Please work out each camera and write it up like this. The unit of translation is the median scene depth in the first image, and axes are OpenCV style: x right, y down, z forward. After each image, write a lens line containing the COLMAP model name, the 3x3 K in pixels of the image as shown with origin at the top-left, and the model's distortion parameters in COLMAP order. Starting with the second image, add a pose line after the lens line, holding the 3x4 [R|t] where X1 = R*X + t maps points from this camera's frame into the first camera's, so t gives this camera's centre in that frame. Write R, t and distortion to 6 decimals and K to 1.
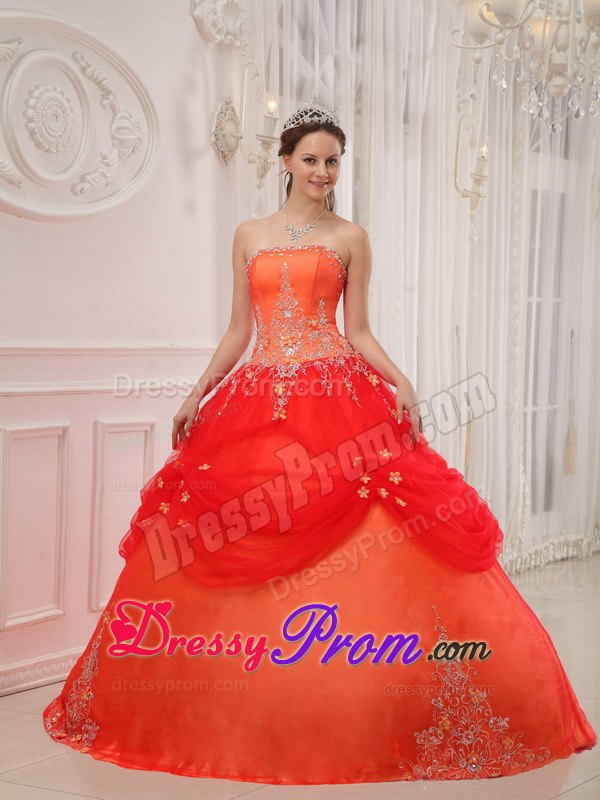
lens RADIAL K [[1713.6, 0, 283.7], [0, 1713.6, 438.7], [0, 0, 1]] dist [0.080196, 0.000000]
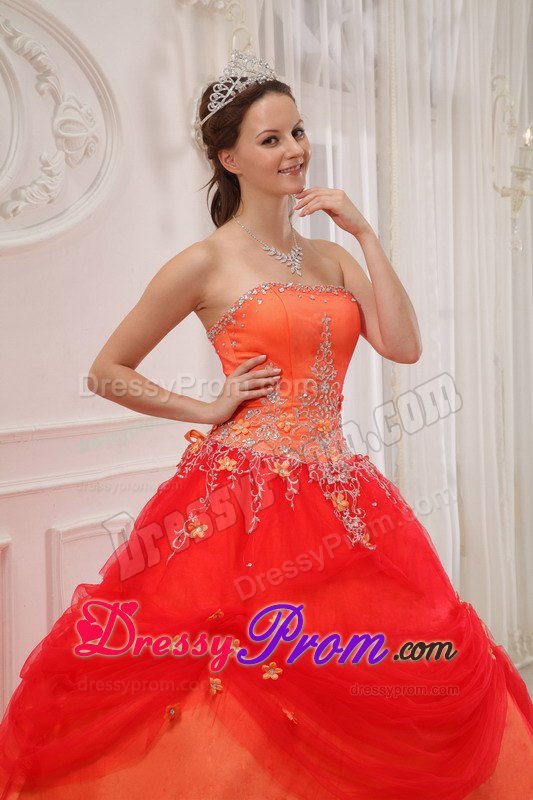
lens RADIAL K [[1763.4, 0, 258.9], [0, 1763.4, 456.2], [0, 0, 1]] dist [0.231587, 0.000000]
pose [[0.999200, -0.039299, -0.007419, -0.013285], [0.039317, 0.999224, 0.002282, -0.037417], [0.007324, -0.002572, 0.999970, 0.241587]]
